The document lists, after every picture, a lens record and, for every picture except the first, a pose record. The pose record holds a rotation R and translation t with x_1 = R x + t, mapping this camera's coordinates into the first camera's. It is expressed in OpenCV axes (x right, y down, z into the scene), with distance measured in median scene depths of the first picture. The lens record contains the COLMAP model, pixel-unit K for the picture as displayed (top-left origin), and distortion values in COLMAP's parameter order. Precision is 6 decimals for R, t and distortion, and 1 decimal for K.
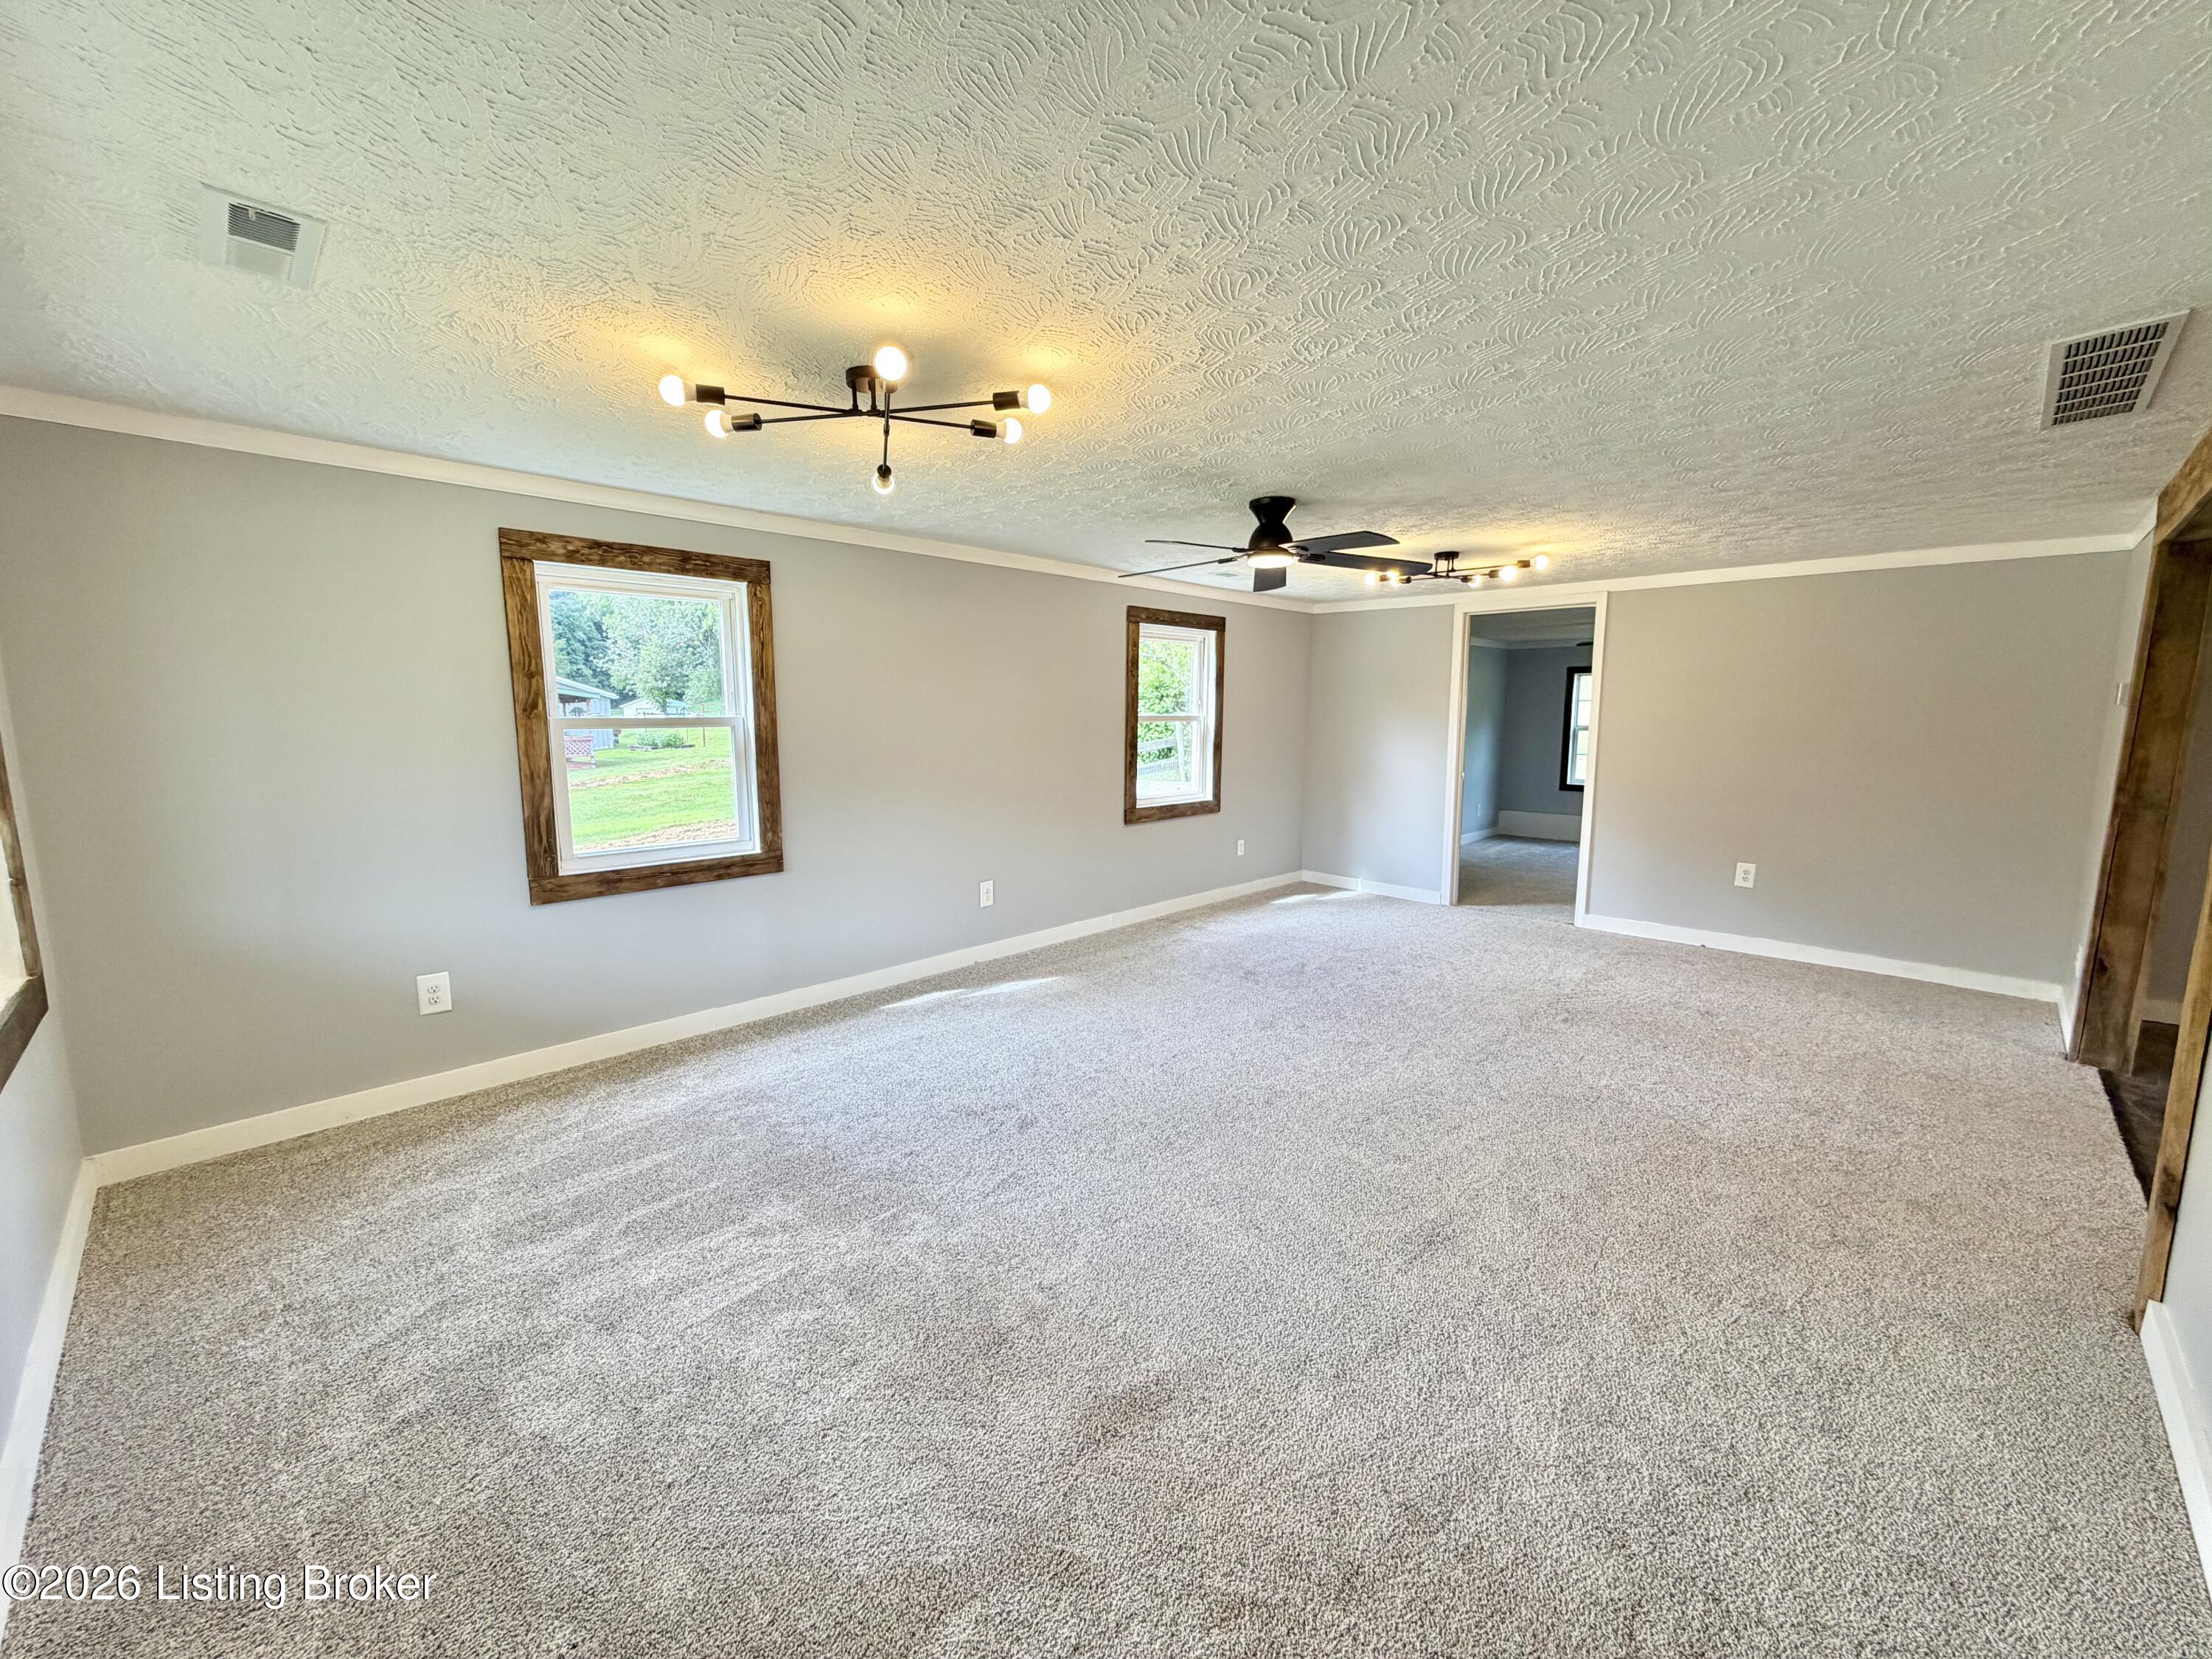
lens RADIAL K [[876.5, 0, 1100.3], [0, 876.5, 824.8], [0, 0, 1]] dist [0.001092, -0.000341]
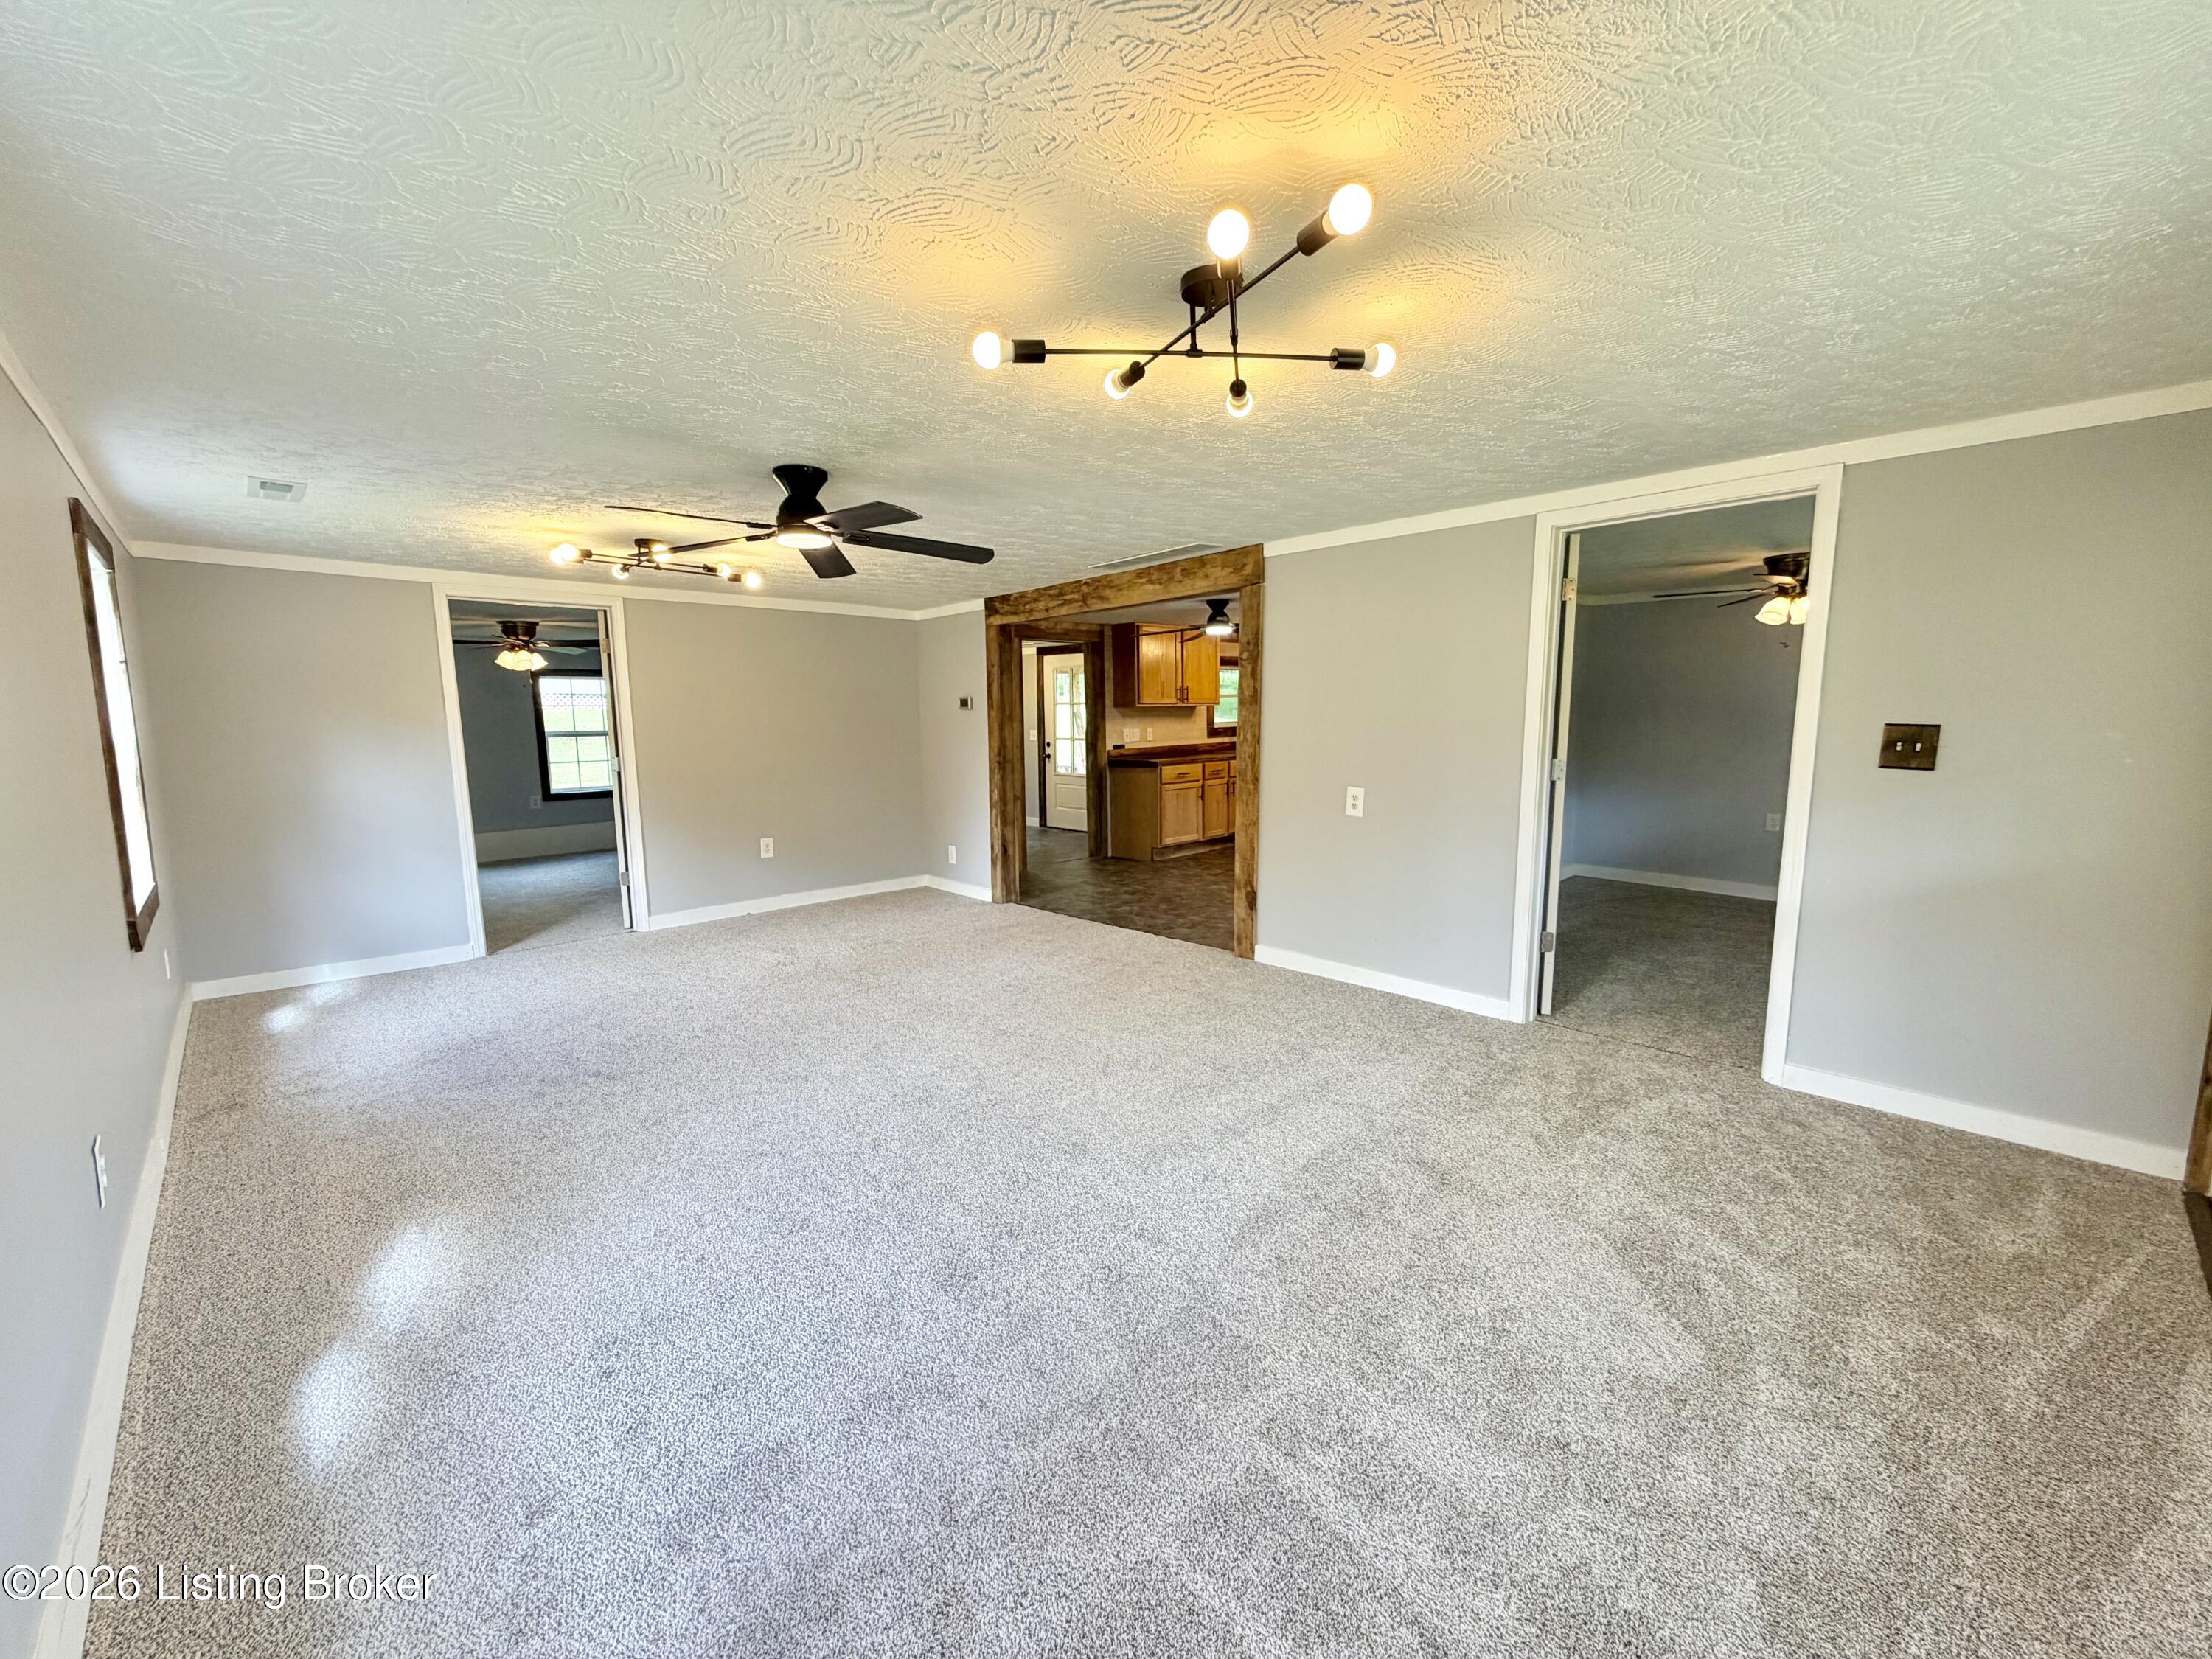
lens RADIAL K [[876.5, 0, 1100.3], [0, 876.5, 824.8], [0, 0, 1]] dist [0.001092, -0.000341]
pose [[0.026374, -0.124231, 0.991903, -0.466033], [0.138015, 0.983198, 0.119471, -0.056893], [-0.990079, 0.133746, 0.043077, 0.480749]]
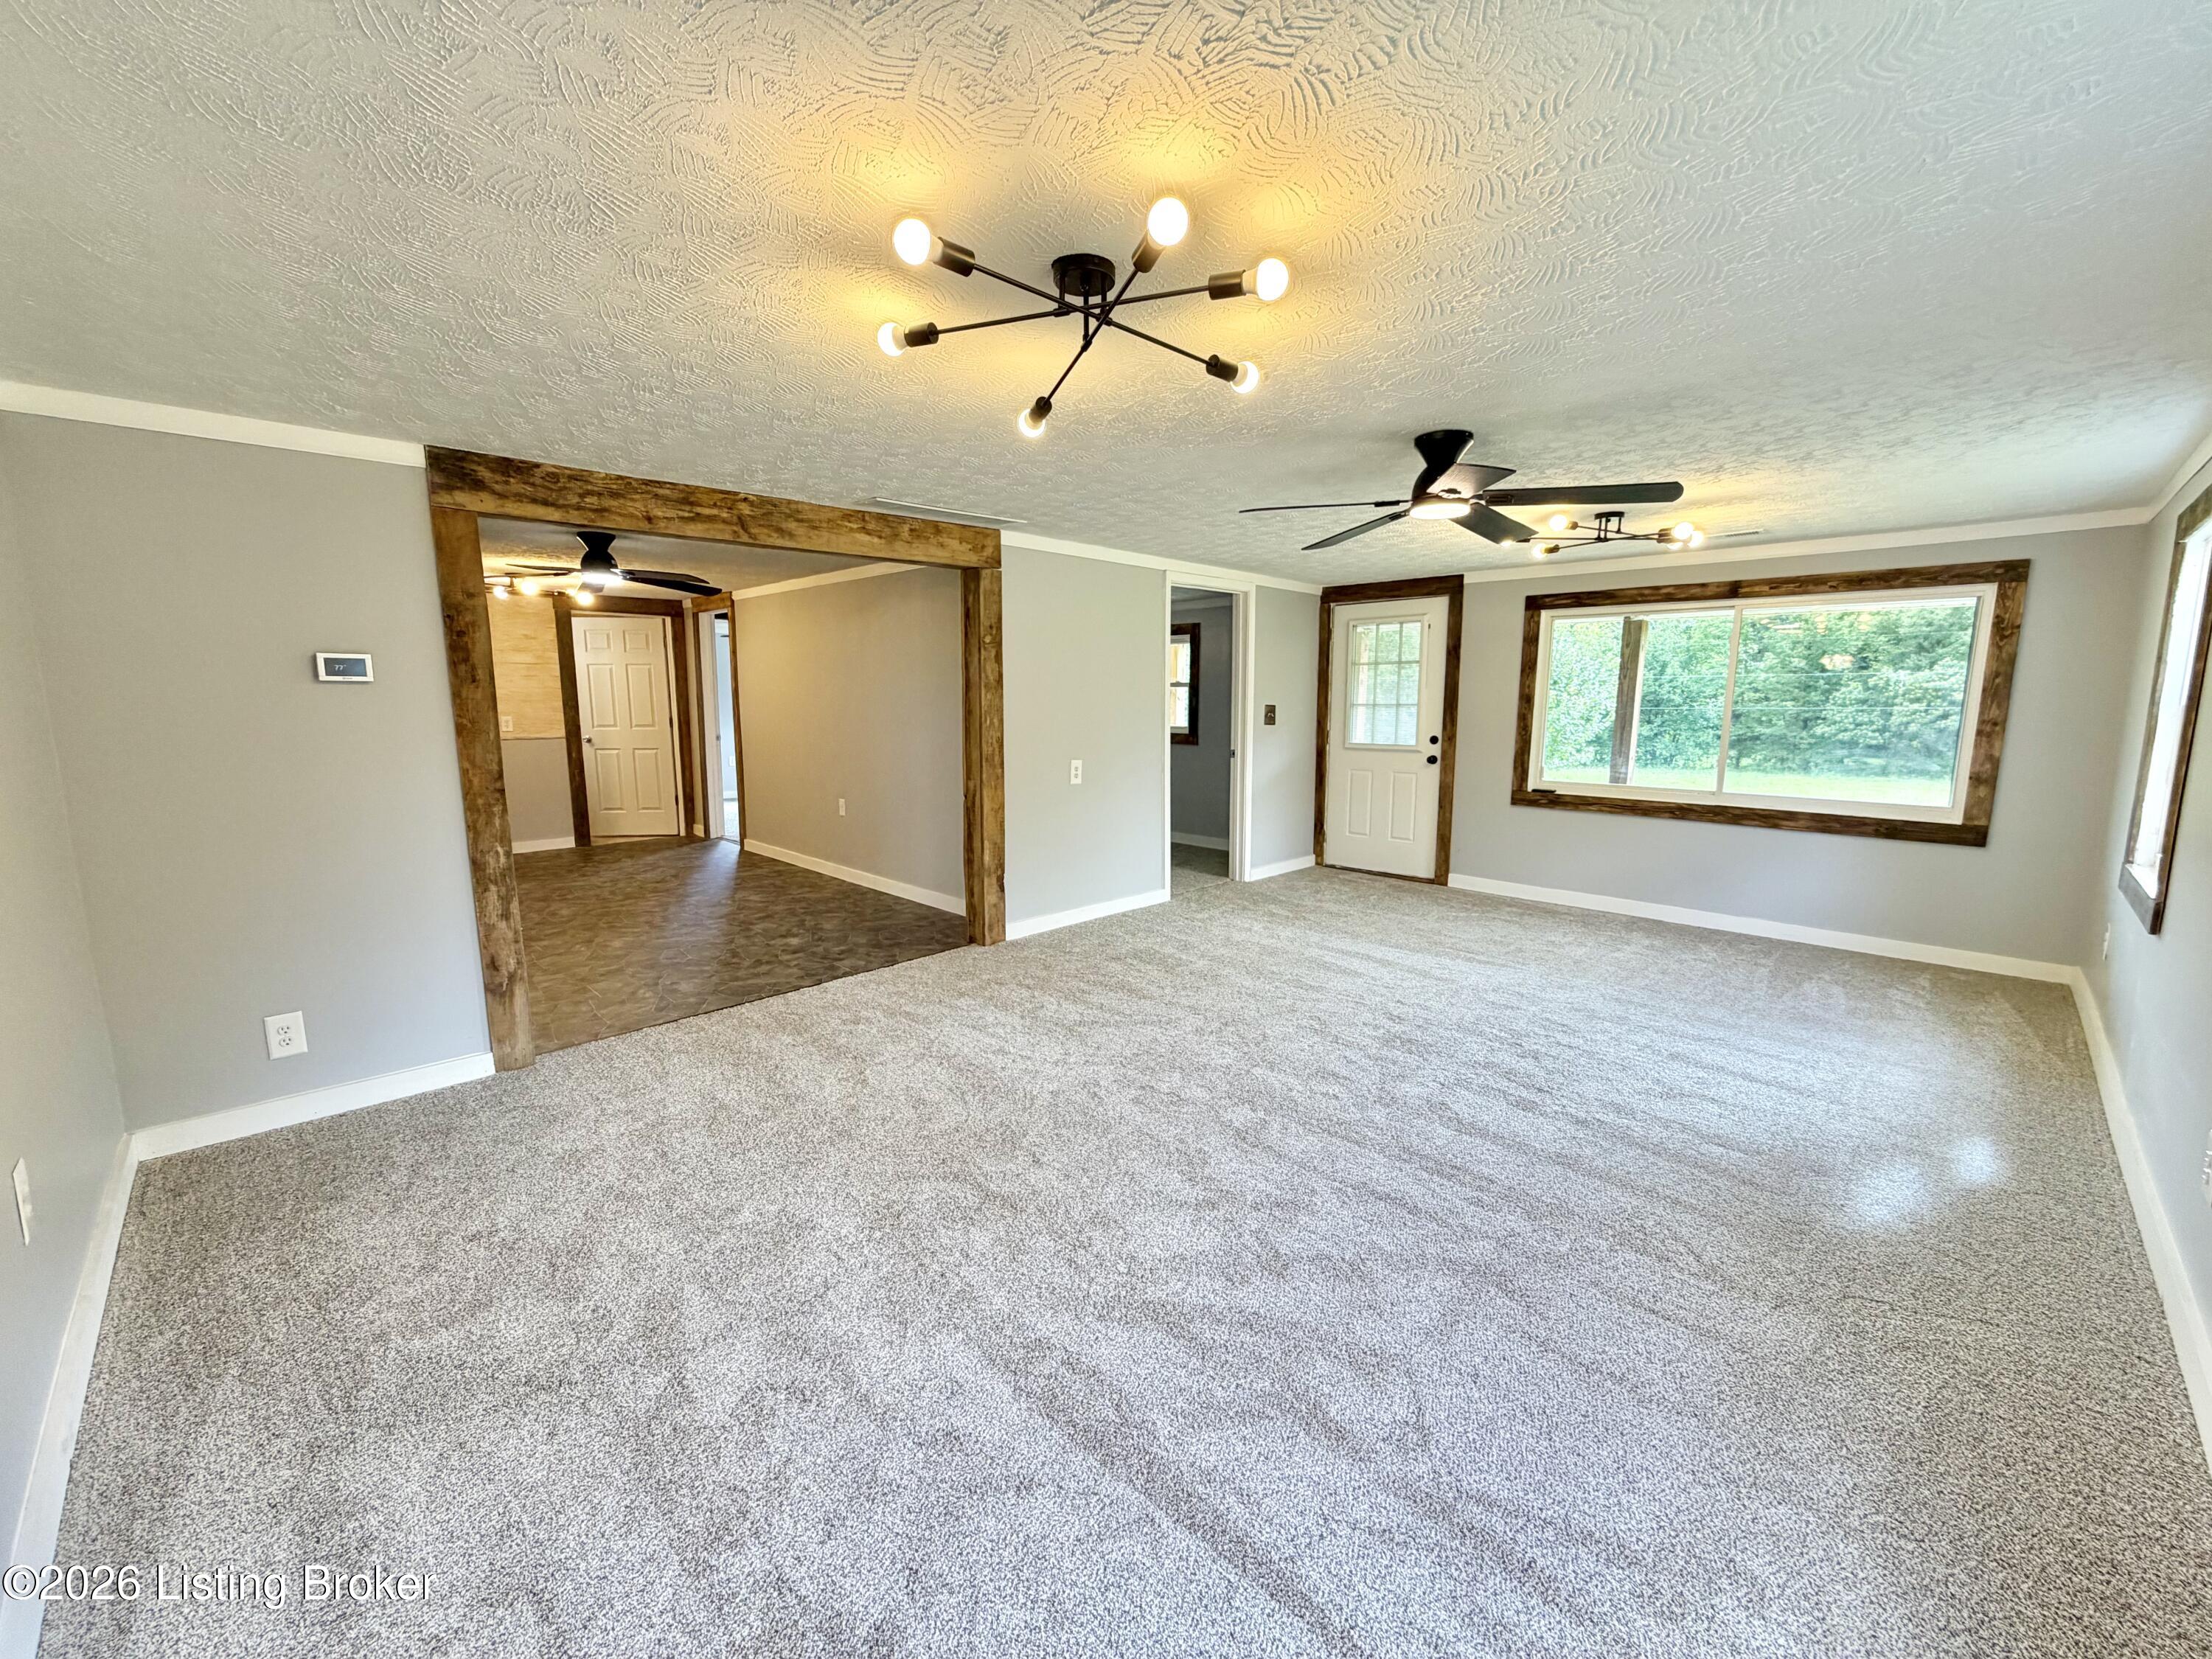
lens RADIAL K [[876.5, 0, 1100.3], [0, 876.5, 824.8], [0, 0, 1]] dist [0.001092, -0.000341]
pose [[-0.999883, -0.002560, 0.015103, 0.329398], [0.001624, 0.962671, 0.270670, -0.159309], [-0.015232, 0.270663, -0.962554, 1.258850]]
